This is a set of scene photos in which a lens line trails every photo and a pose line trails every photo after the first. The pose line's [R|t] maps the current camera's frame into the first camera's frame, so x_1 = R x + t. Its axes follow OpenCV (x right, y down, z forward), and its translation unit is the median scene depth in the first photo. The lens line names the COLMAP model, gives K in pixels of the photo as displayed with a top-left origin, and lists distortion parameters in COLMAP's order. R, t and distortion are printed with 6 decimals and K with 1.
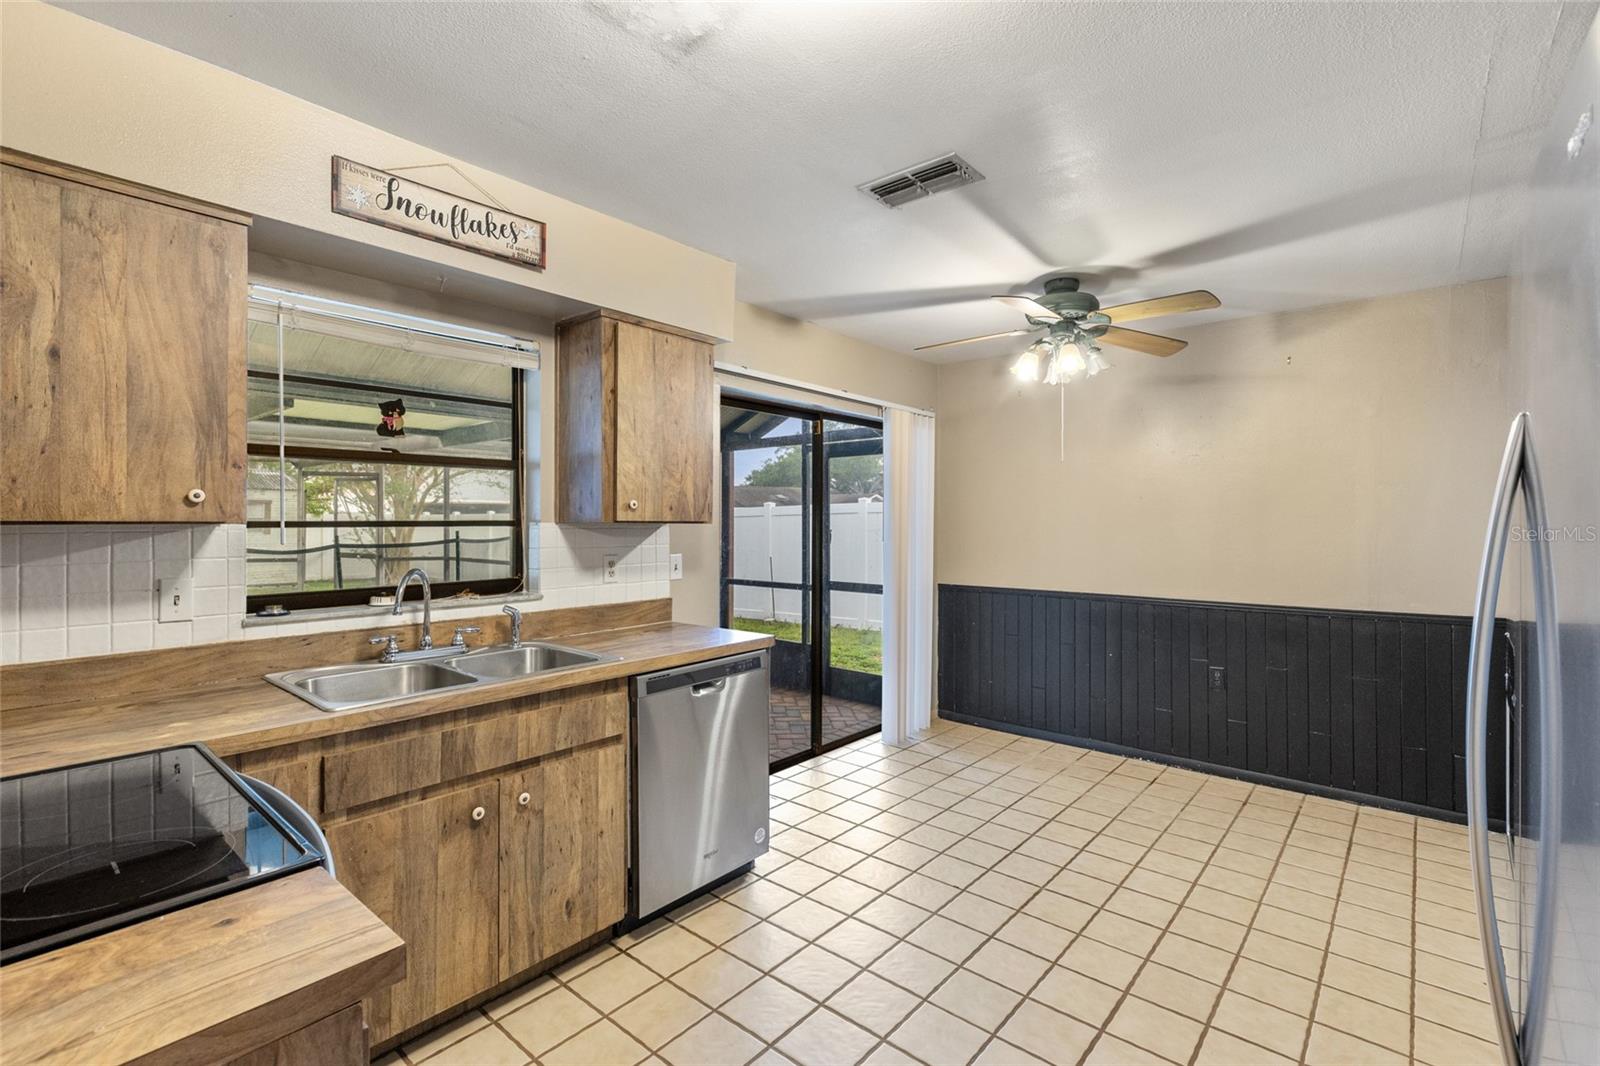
lens RADIAL K [[726.2, 0, 804.6], [0, 726.2, 526.0], [0, 0, 1]] dist [0.007063, -0.001151]
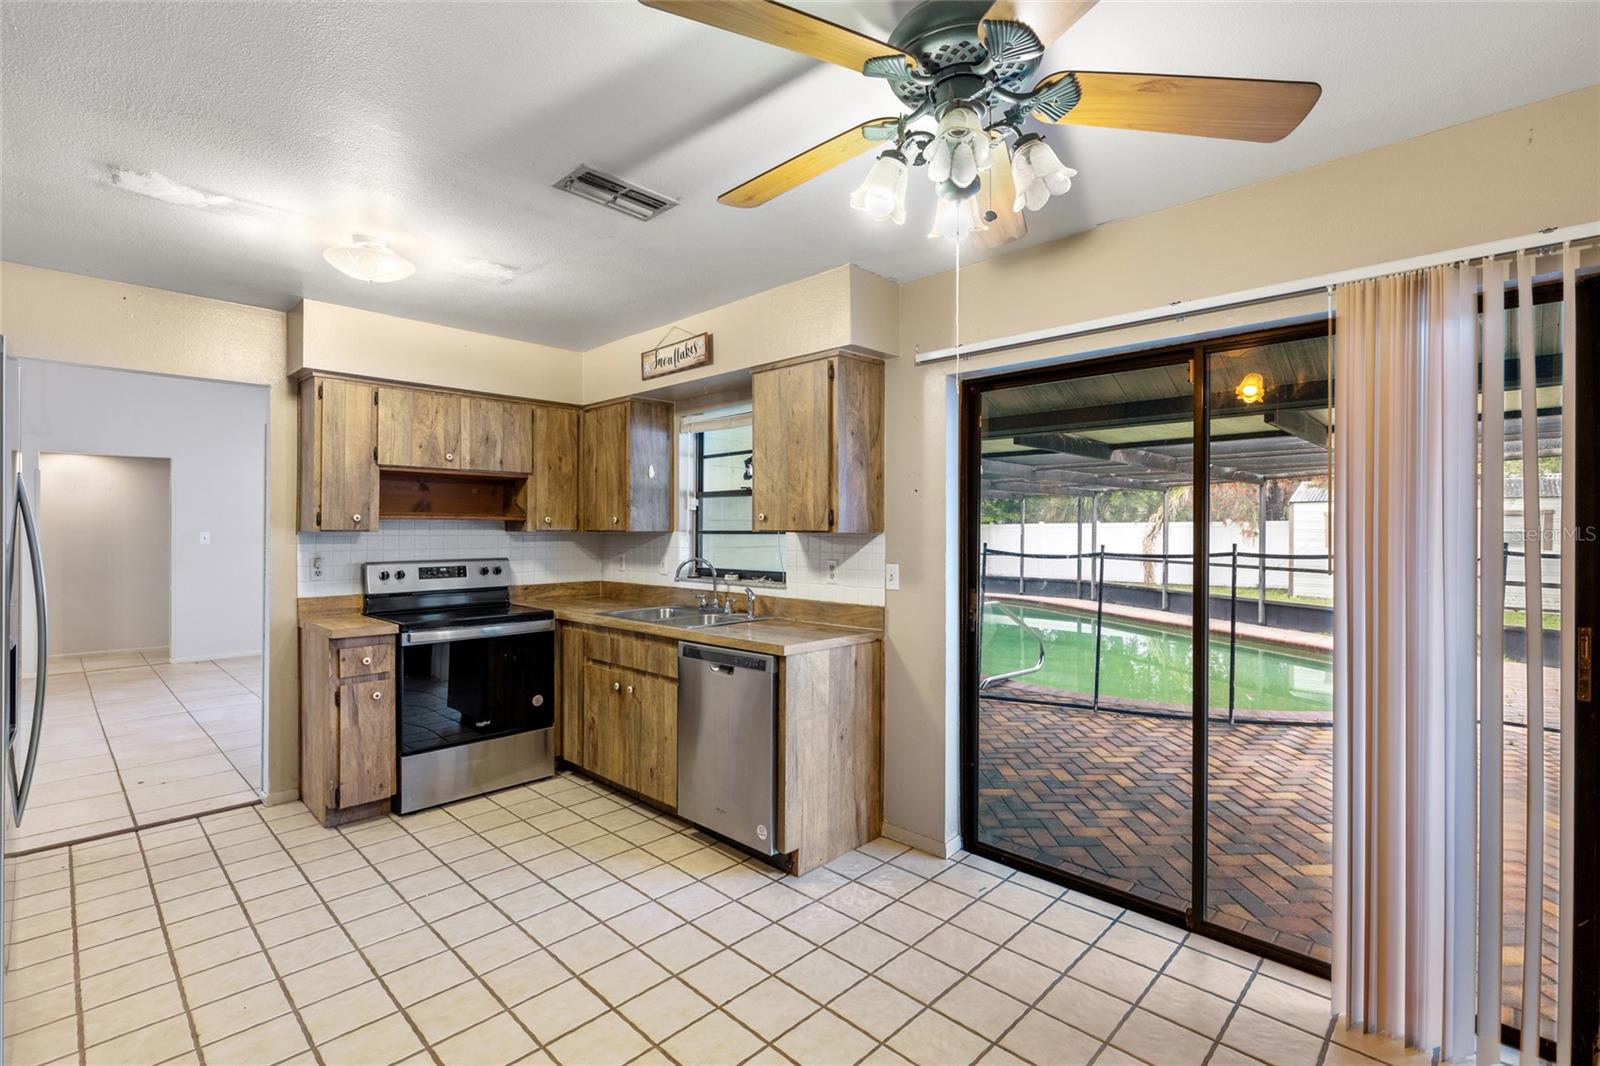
lens RADIAL K [[726.2, 0, 807.0], [0, 726.2, 531.0], [0, 0, 1]] dist [0.007063, -0.001151]
pose [[-0.062012, -0.001566, -0.998074, 1.146567], [-0.012093, 0.999927, -0.000817, -0.005883], [0.998002, 0.012019, -0.062027, 1.322645]]
